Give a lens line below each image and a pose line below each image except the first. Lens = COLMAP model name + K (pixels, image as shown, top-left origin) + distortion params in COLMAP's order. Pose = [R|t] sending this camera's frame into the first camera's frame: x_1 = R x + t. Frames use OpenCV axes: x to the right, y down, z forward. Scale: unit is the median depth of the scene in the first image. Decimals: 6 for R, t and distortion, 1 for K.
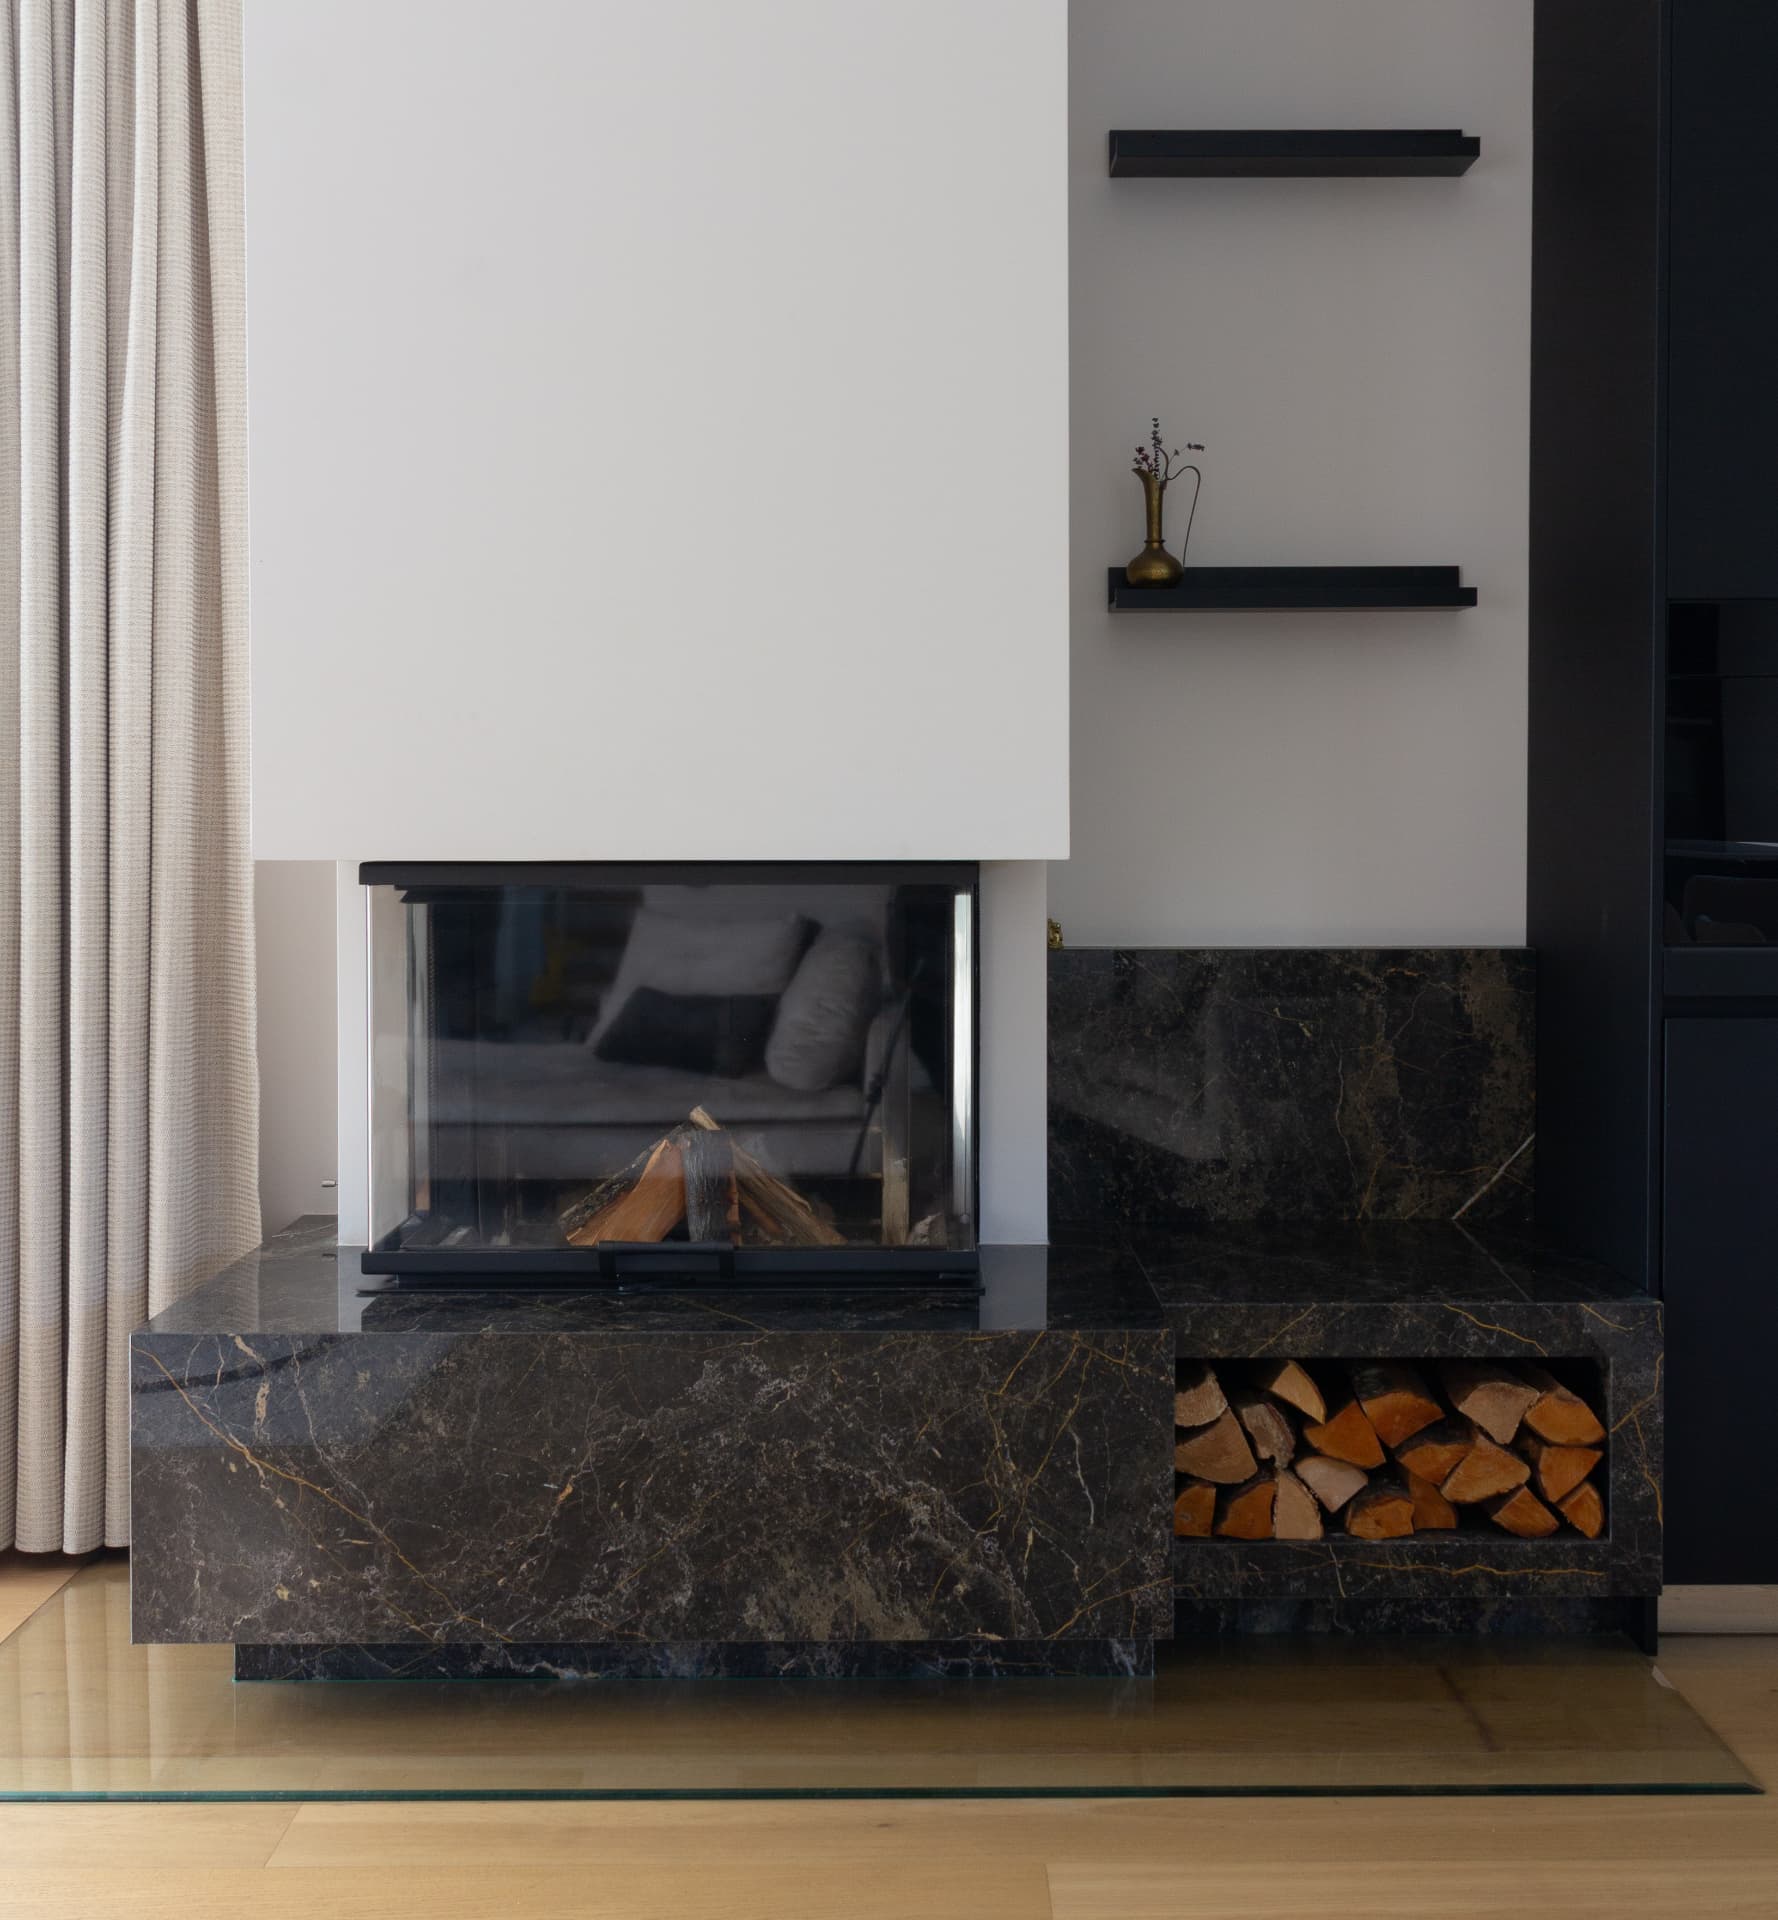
lens RADIAL K [[2392.5, 0, 895.5], [0, 2392.5, 867.0], [0, 0, 1]] dist [0.000904, 0.000000]
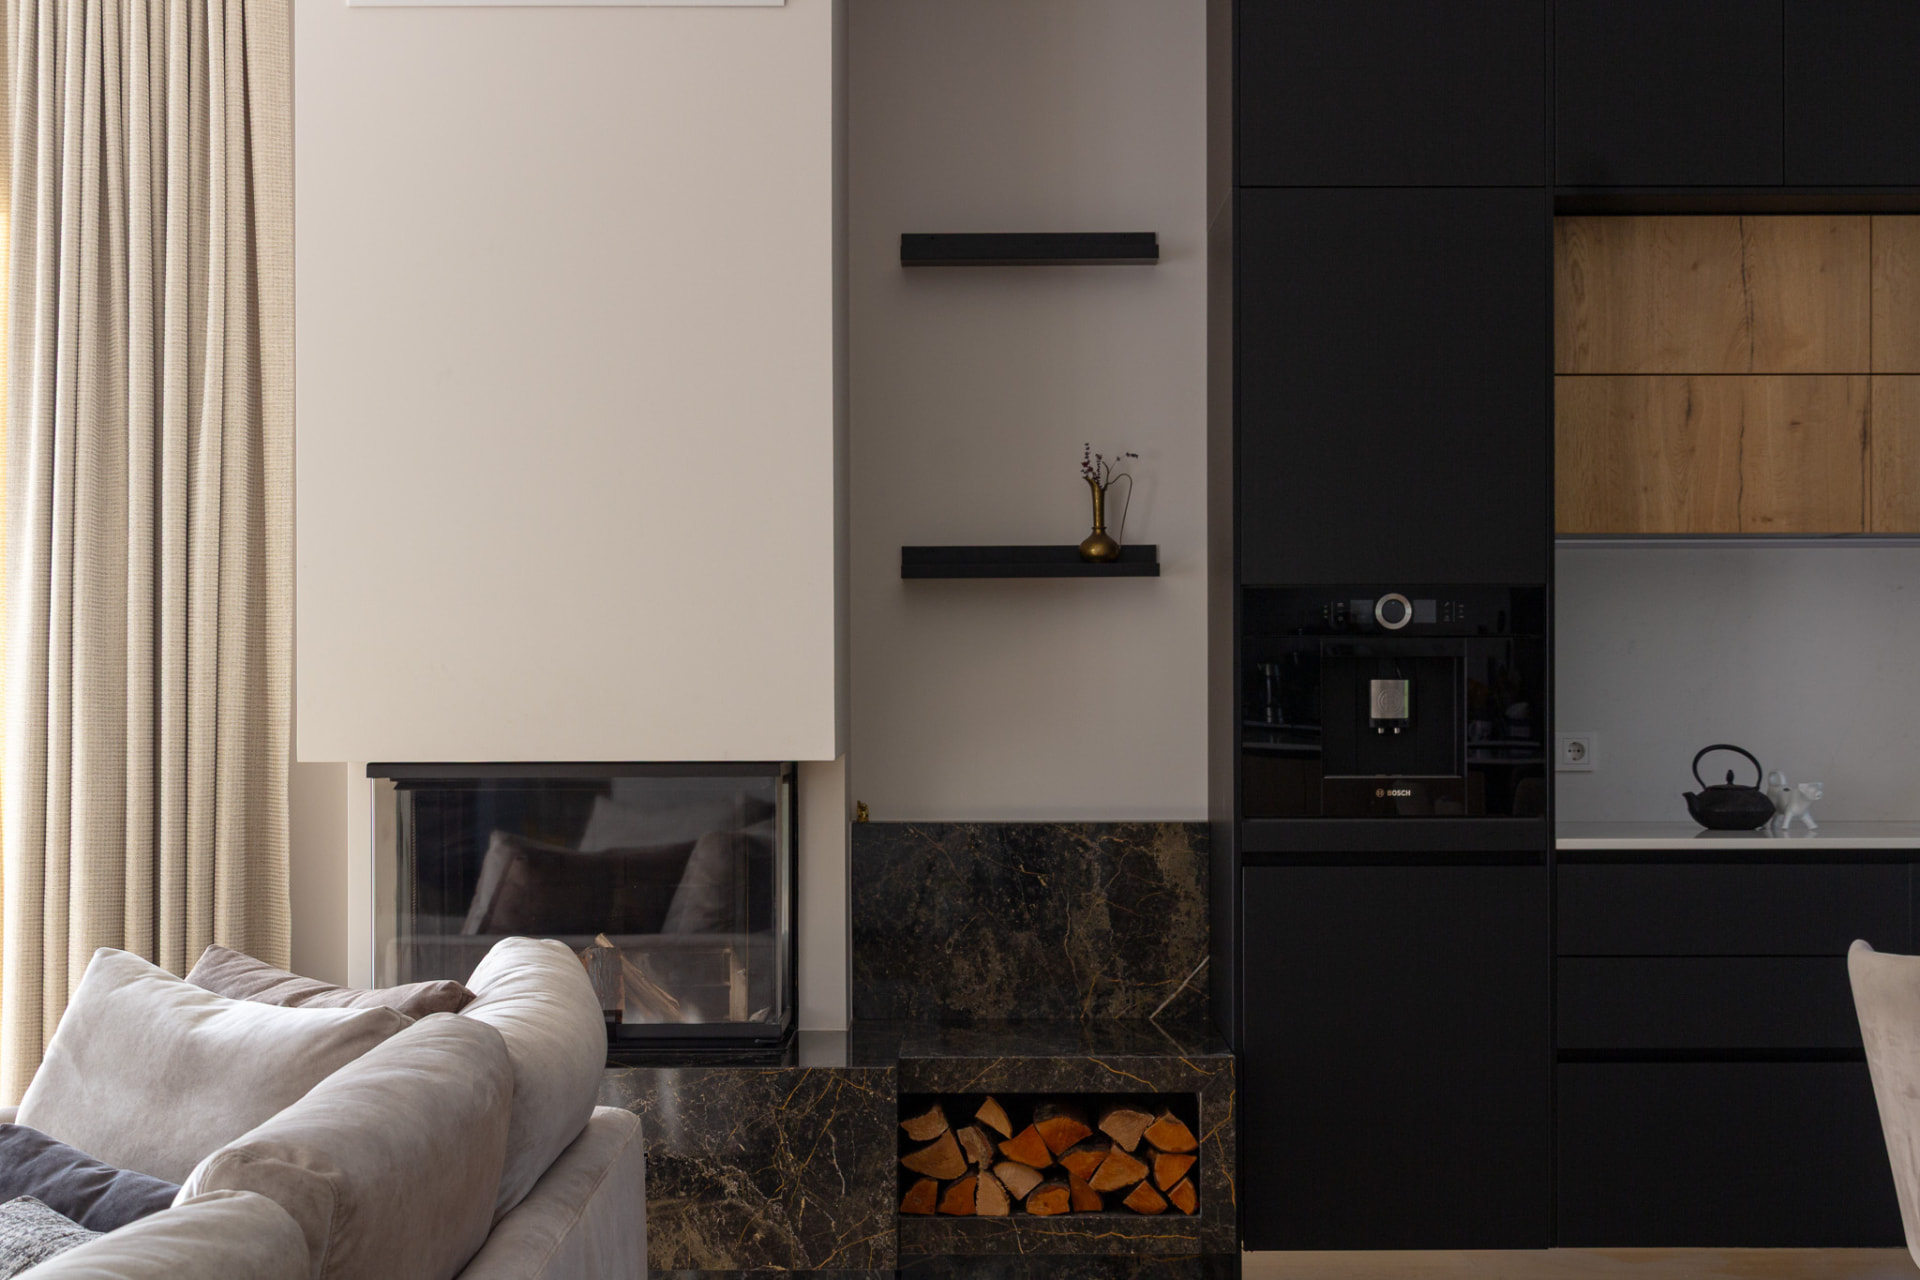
lens RADIAL K [[3003.7, 0, 950.9], [0, 3003.7, 655.5], [0, 0, 1]] dist [-0.010691, 0.000000]
pose [[0.999963, -0.001653, -0.008408, 0.158789], [0.001407, 0.999575, -0.029132, -0.014089], [0.008453, 0.029119, 0.999540, -0.885634]]
